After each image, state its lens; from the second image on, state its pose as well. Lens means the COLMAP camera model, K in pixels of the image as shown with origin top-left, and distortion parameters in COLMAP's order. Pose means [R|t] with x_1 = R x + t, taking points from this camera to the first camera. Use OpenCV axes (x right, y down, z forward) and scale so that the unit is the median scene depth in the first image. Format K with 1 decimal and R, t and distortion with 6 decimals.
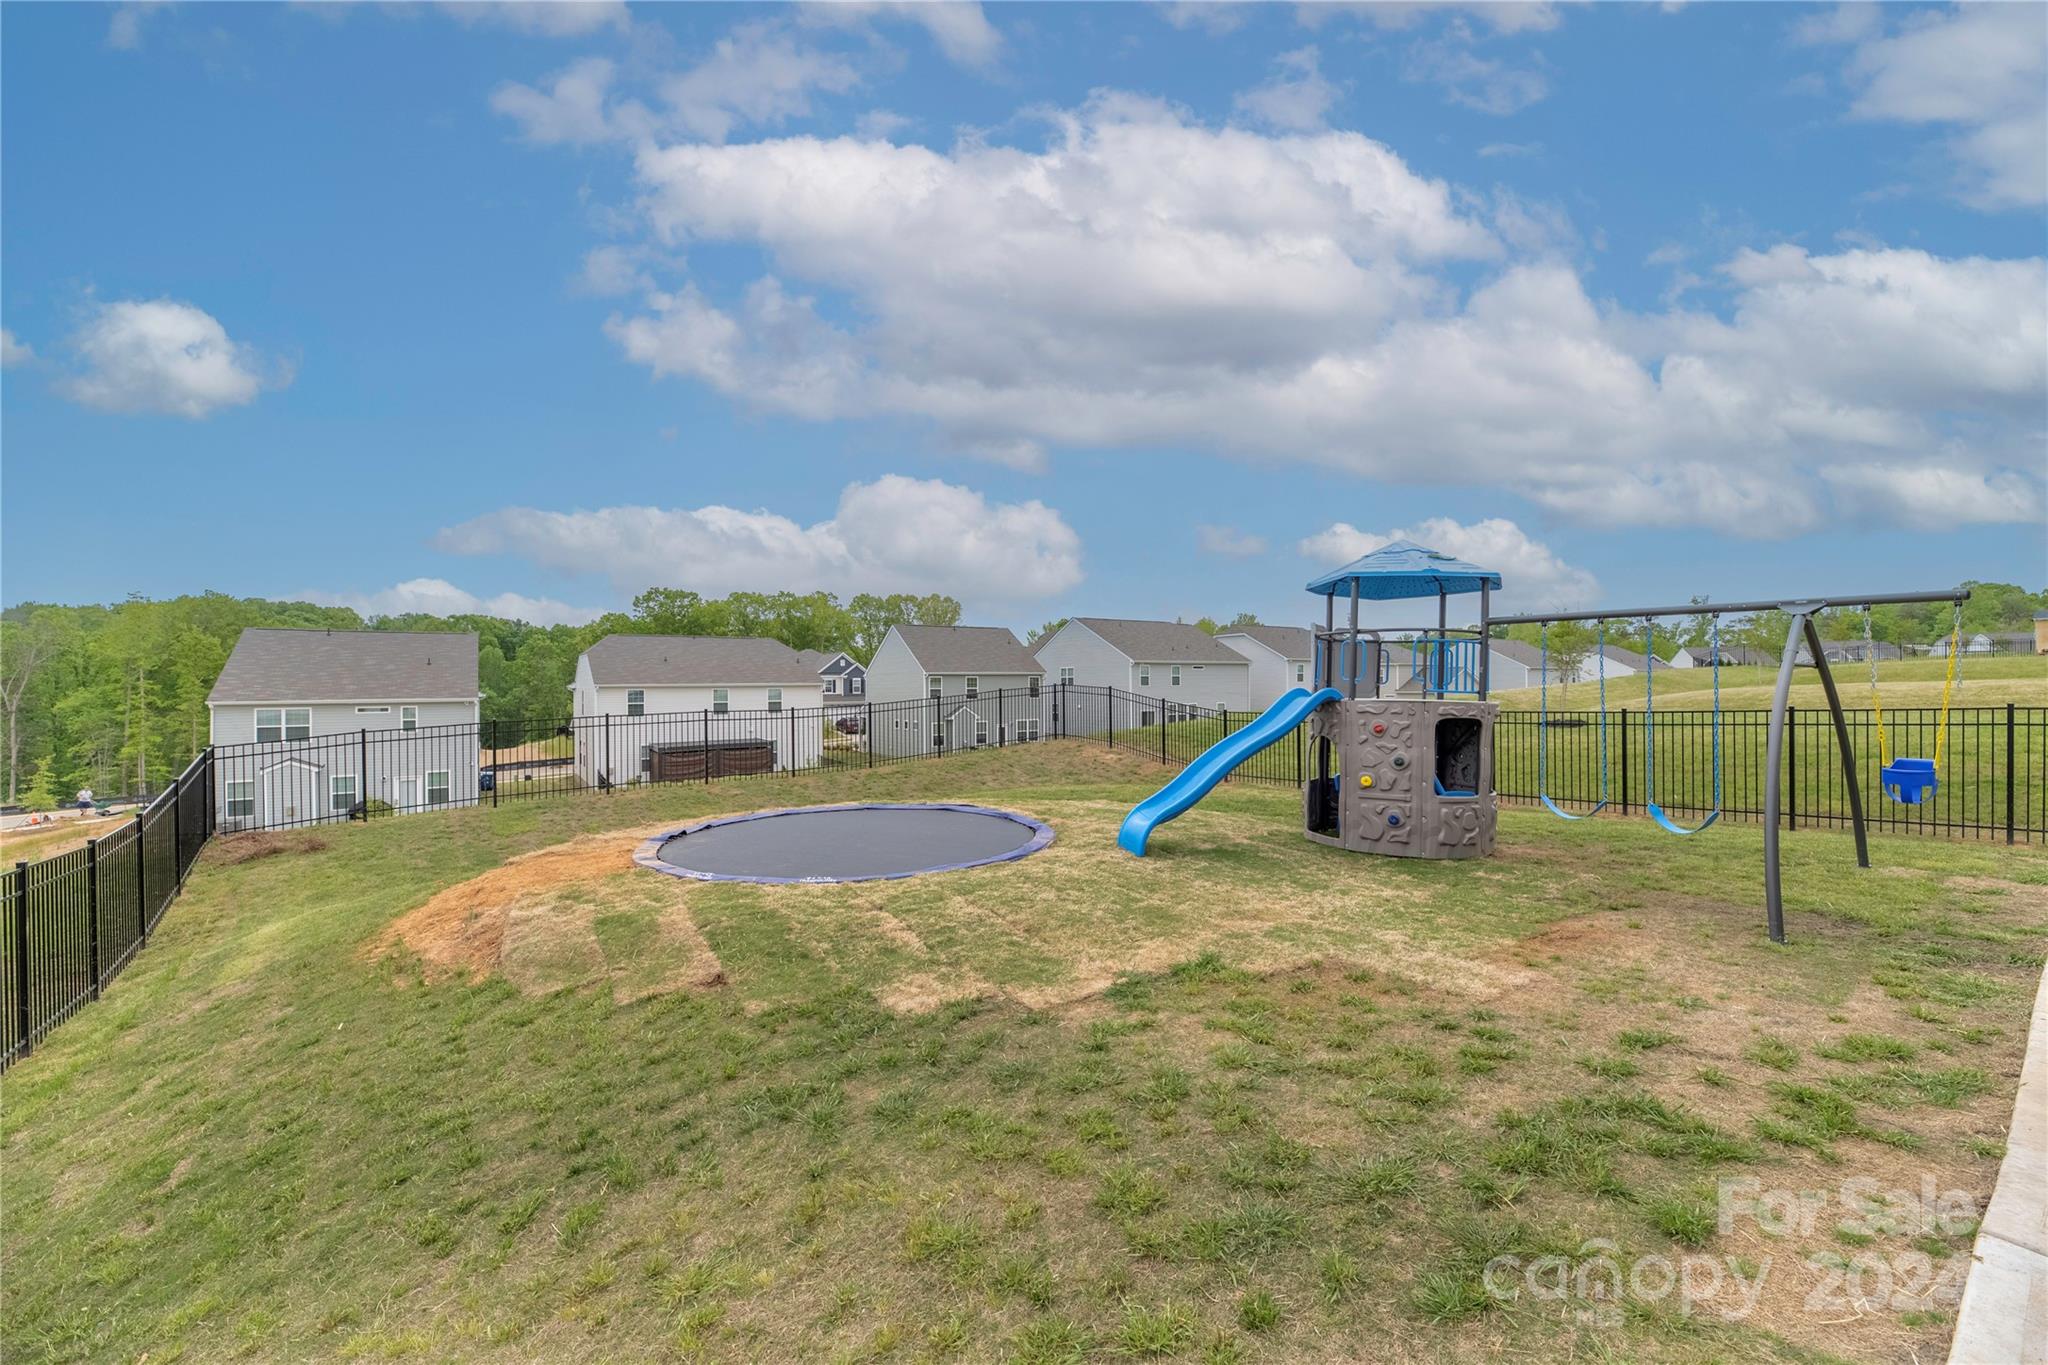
lens RADIAL K [[843.6, 0, 1041.2], [0, 843.6, 688.6], [0, 0, 1]] dist [-0.003582, -0.001696]
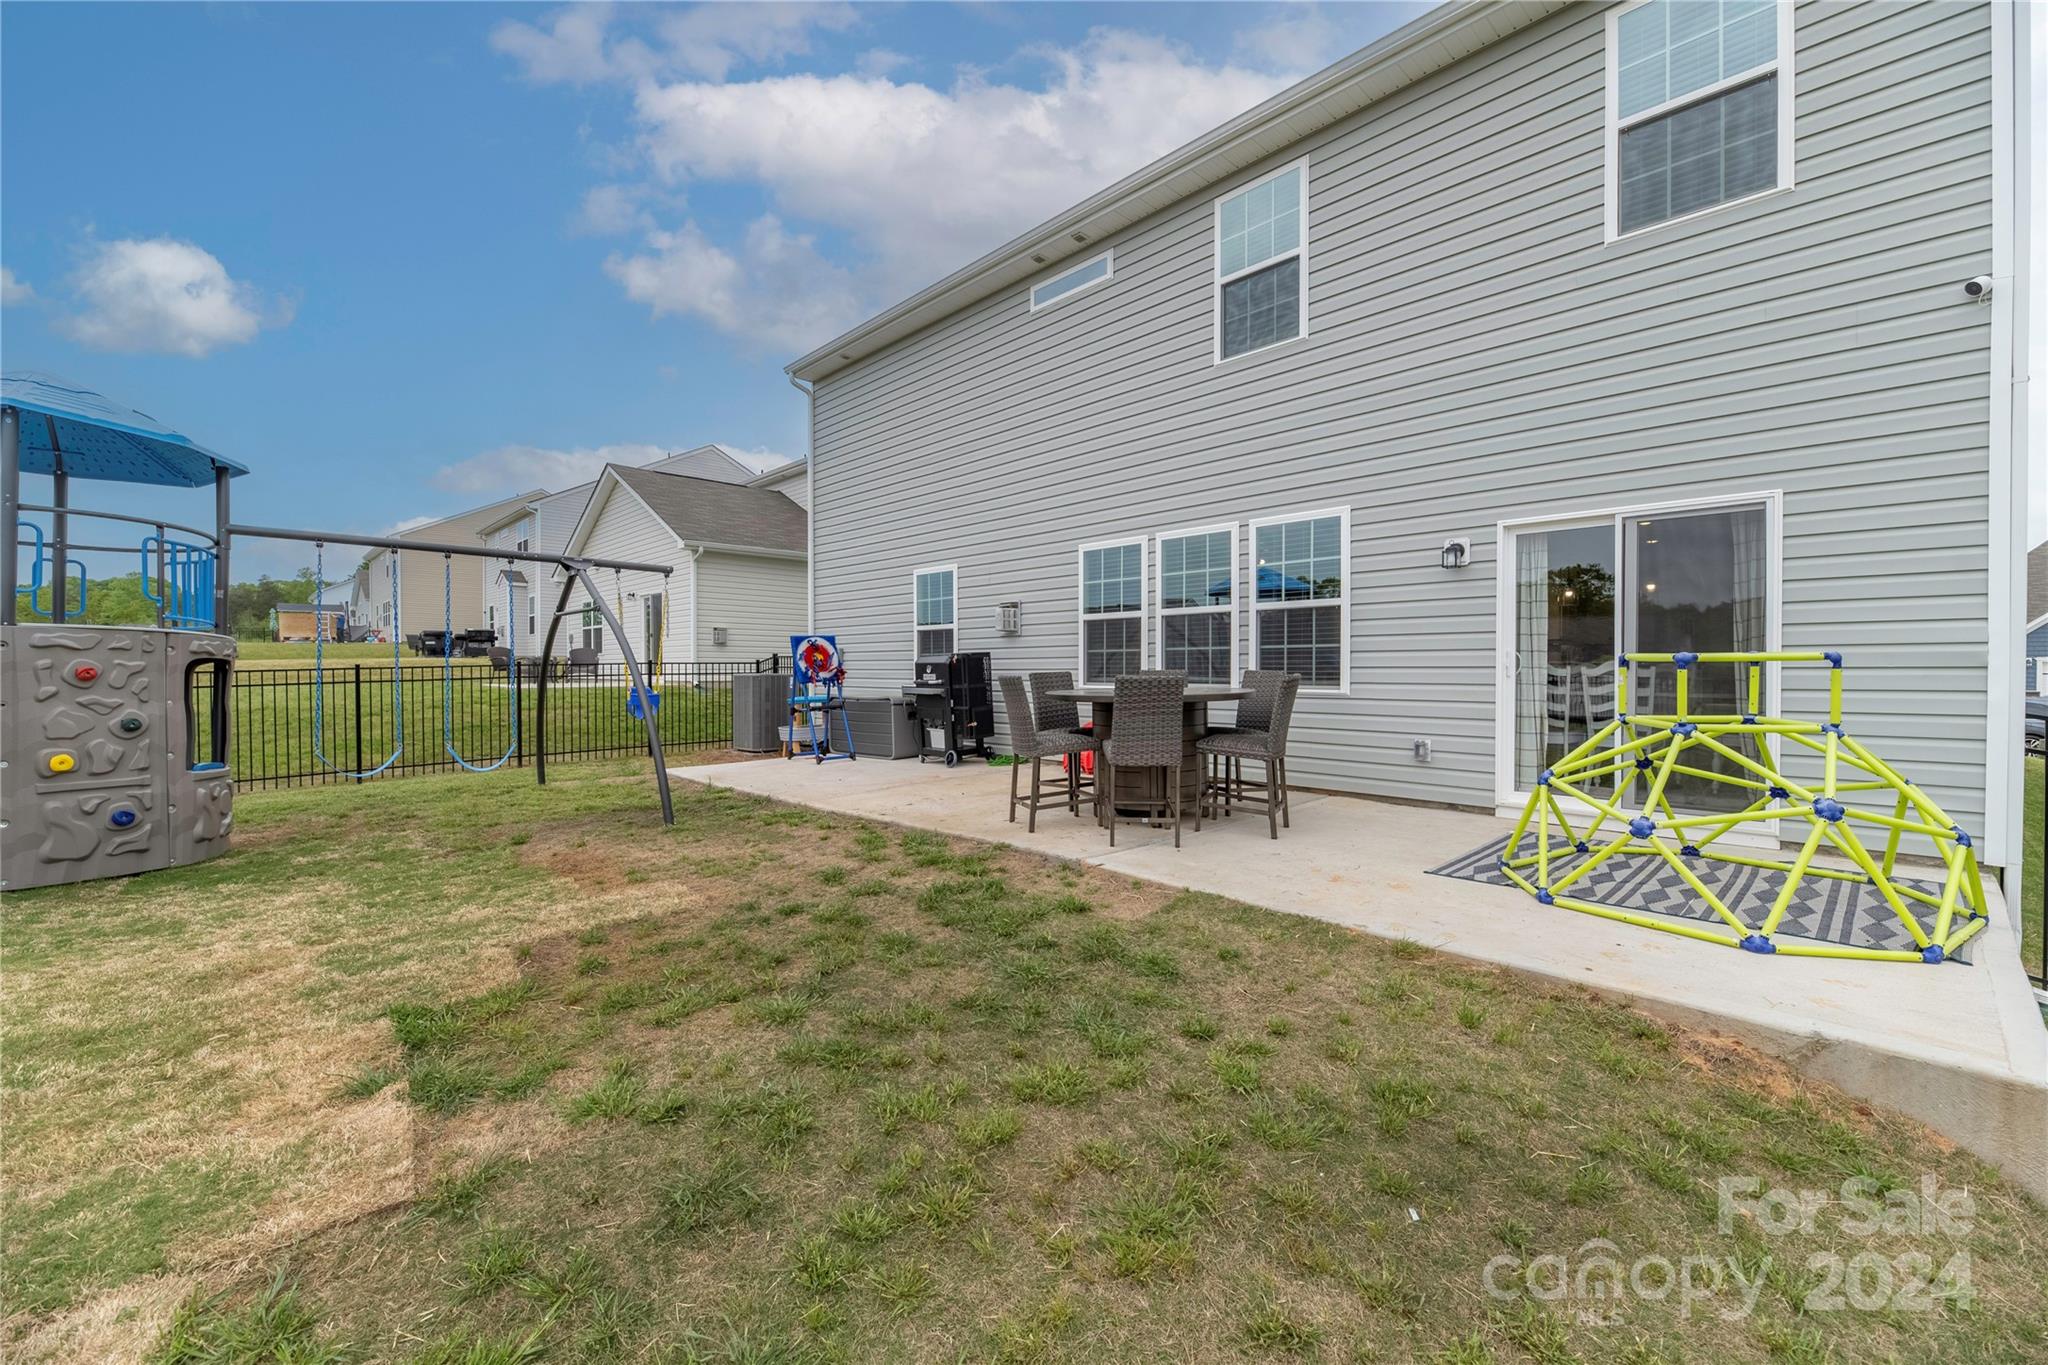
lens RADIAL K [[843.6, 0, 1019.1], [0, 843.6, 684.2], [0, 0, 1]] dist [-0.003582, -0.001696]
pose [[-0.133118, -0.000214, 0.991100, -0.295159], [0.004068, 0.999991, 0.000762, 0.058770], [-0.991092, 0.004133, -0.133116, 0.425418]]
